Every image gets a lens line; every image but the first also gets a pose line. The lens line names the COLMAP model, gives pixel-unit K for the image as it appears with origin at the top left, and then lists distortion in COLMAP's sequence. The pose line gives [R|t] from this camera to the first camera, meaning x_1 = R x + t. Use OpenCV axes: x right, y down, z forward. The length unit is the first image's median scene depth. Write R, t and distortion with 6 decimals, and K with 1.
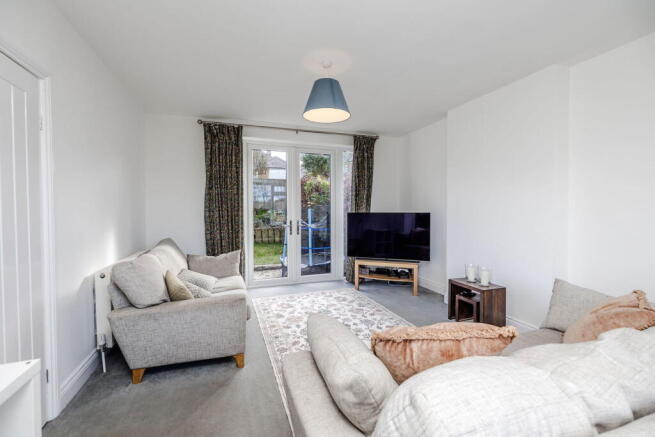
lens RADIAL K [[273.3, 0, 325.3], [0, 273.3, 218.4], [0, 0, 1]] dist [0.000220, 0.000264]
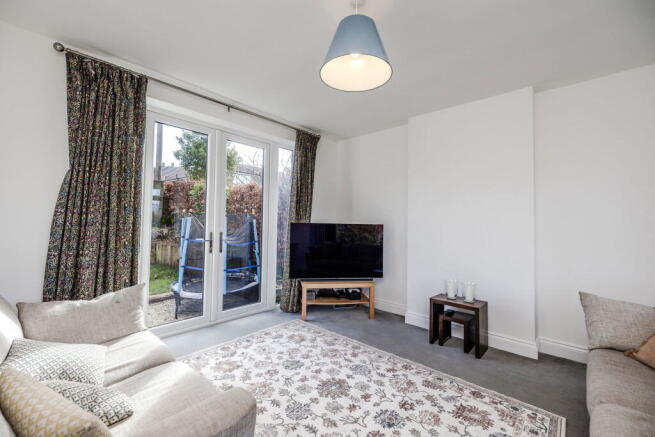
lens RADIAL K [[273.3, 0, 326.5], [0, 273.3, 217.4], [0, 0, 1]] dist [0.000220, 0.000264]
pose [[0.887362, 0.028812, 0.460173, -0.218457], [-0.004627, 0.998552, -0.053598, 0.005558], [-0.461051, 0.045432, 0.886210, 0.282902]]
